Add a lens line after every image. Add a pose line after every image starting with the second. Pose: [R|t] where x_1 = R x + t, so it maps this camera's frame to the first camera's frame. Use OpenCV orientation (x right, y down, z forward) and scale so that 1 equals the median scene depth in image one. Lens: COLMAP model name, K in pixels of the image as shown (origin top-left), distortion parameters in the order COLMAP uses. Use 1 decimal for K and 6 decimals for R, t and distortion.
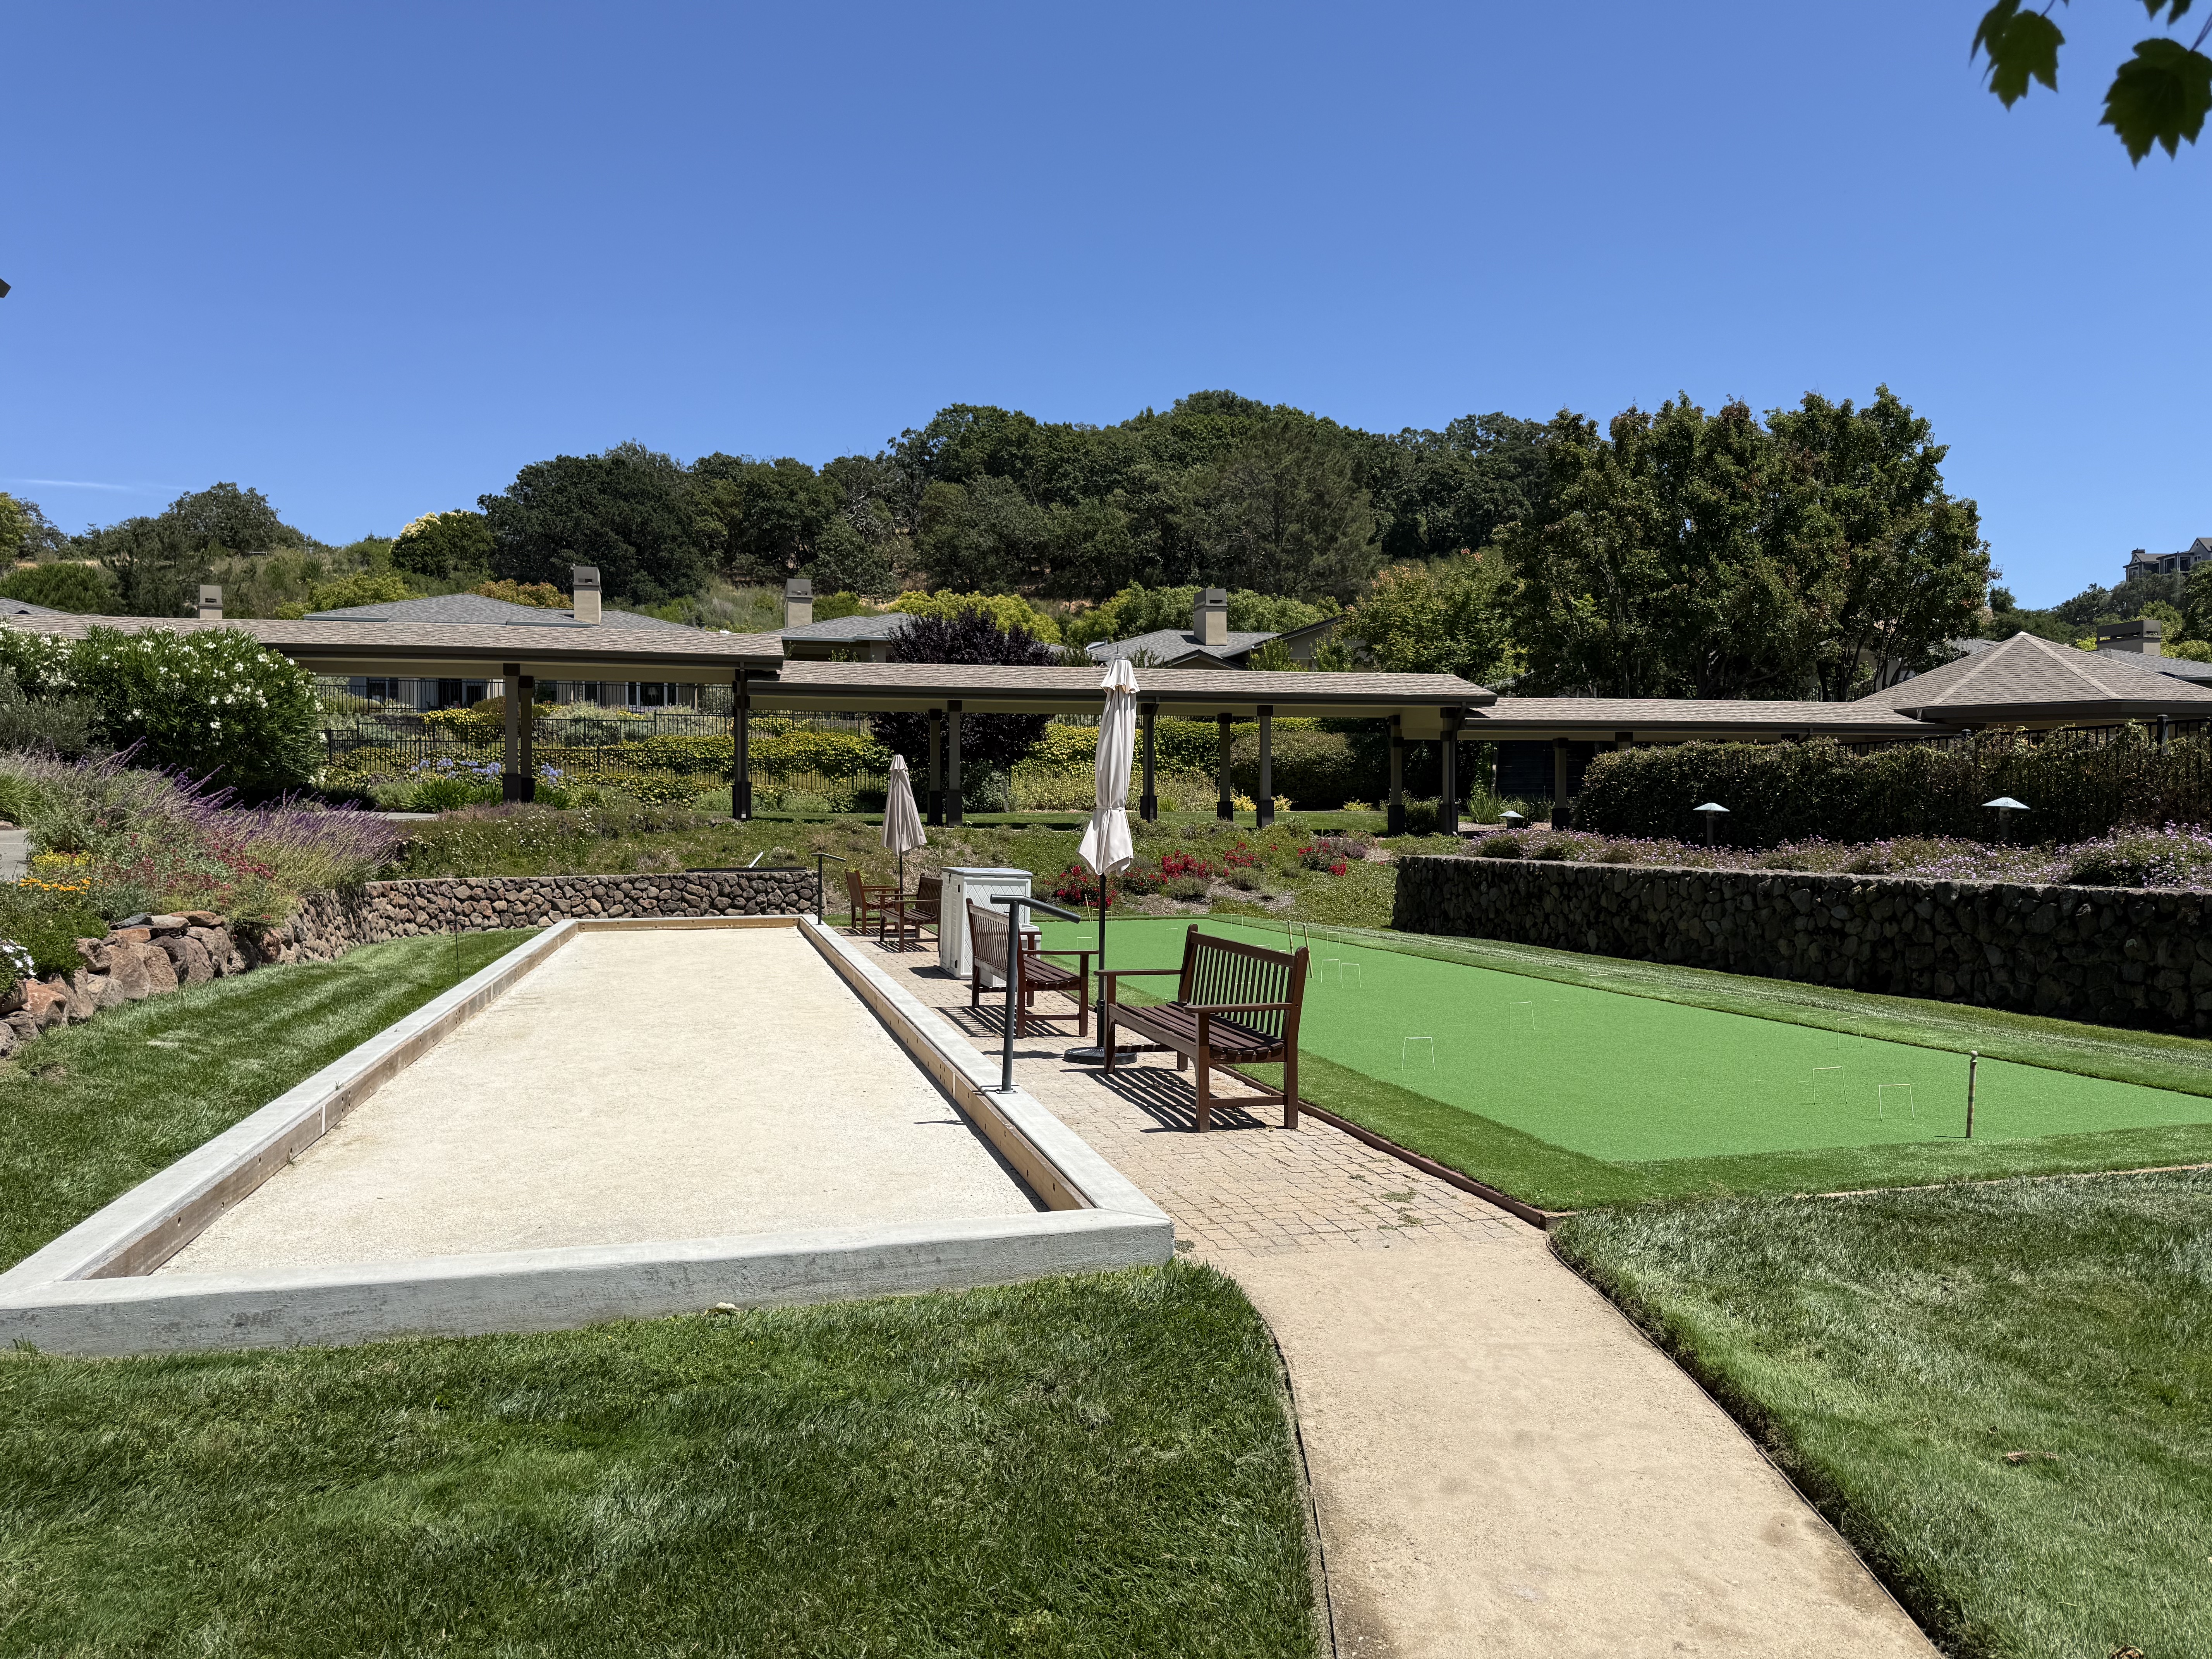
lens RADIAL K [[1519.1, 0, 1106.0], [0, 1519.1, 829.5], [0, 0, 1]] dist [-0.005337, -0.004647]
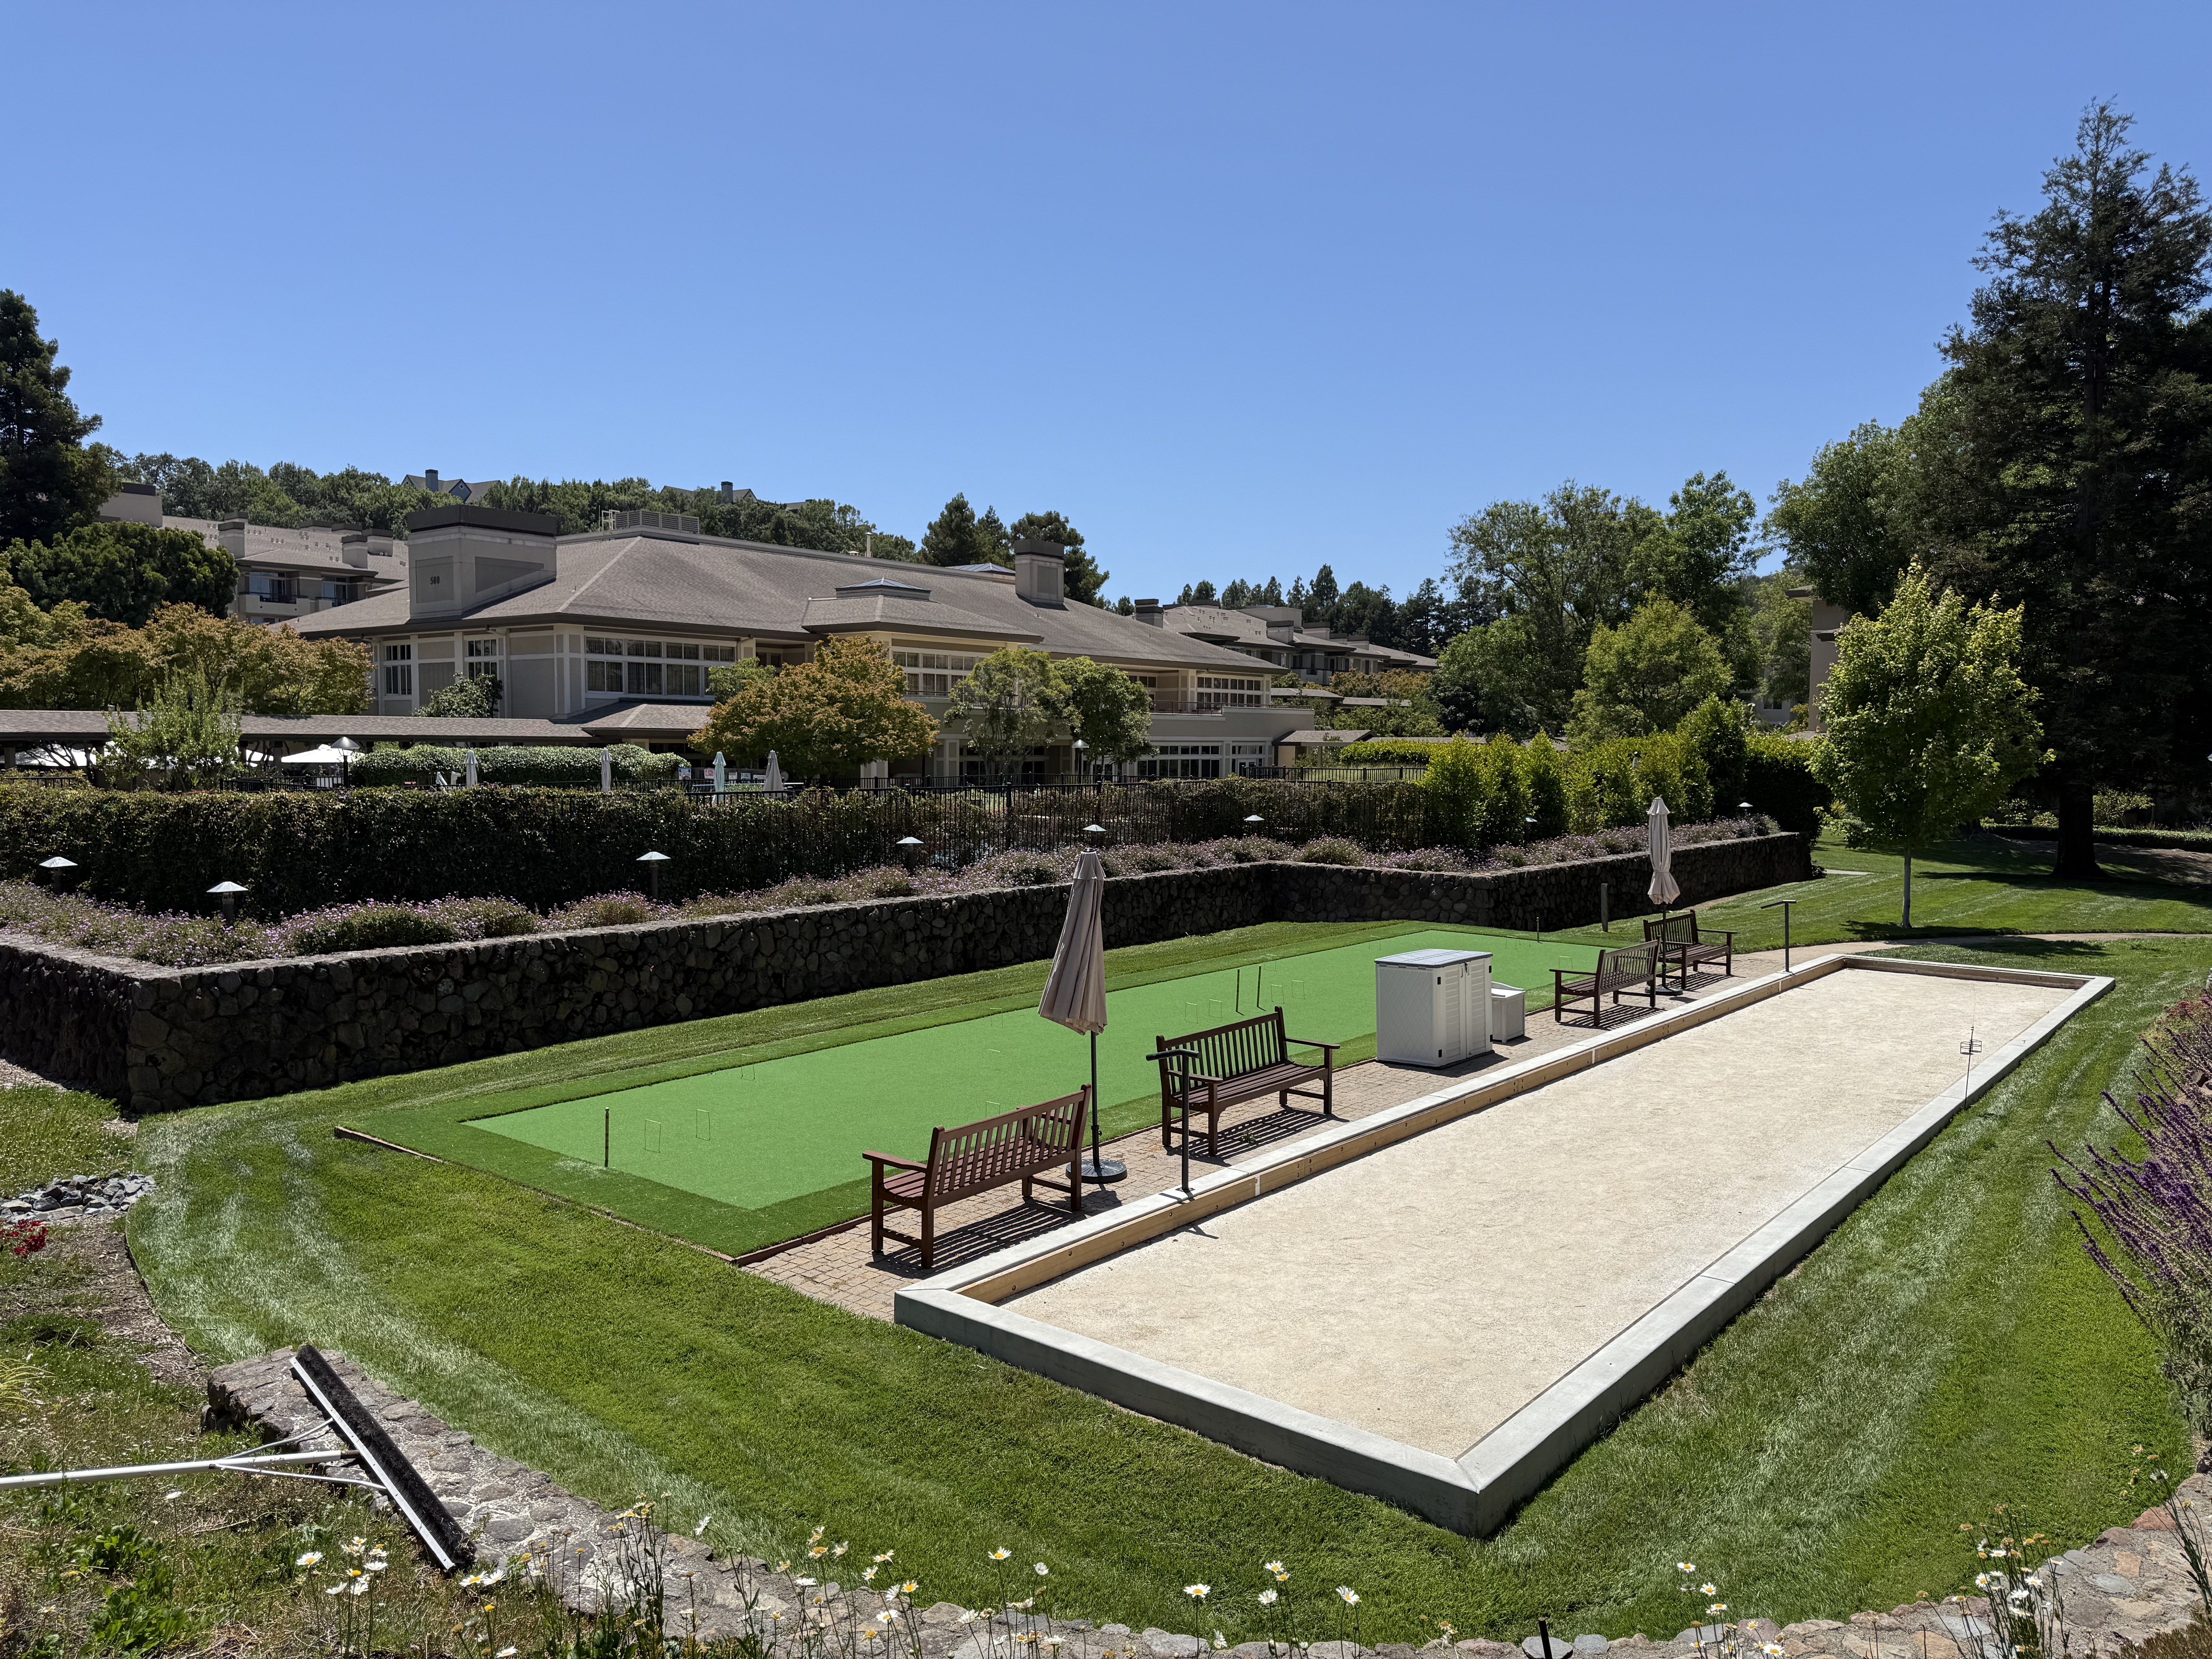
lens RADIAL K [[1519.1, 0, 1106.0], [0, 1519.1, 829.5], [0, 0, 1]] dist [-0.005337, -0.004647]
pose [[-0.588111, -0.032893, 0.808111, -0.672233], [0.009811, 0.998809, 0.047795, -0.088514], [-0.808721, 0.036037, -0.587087, 1.535033]]
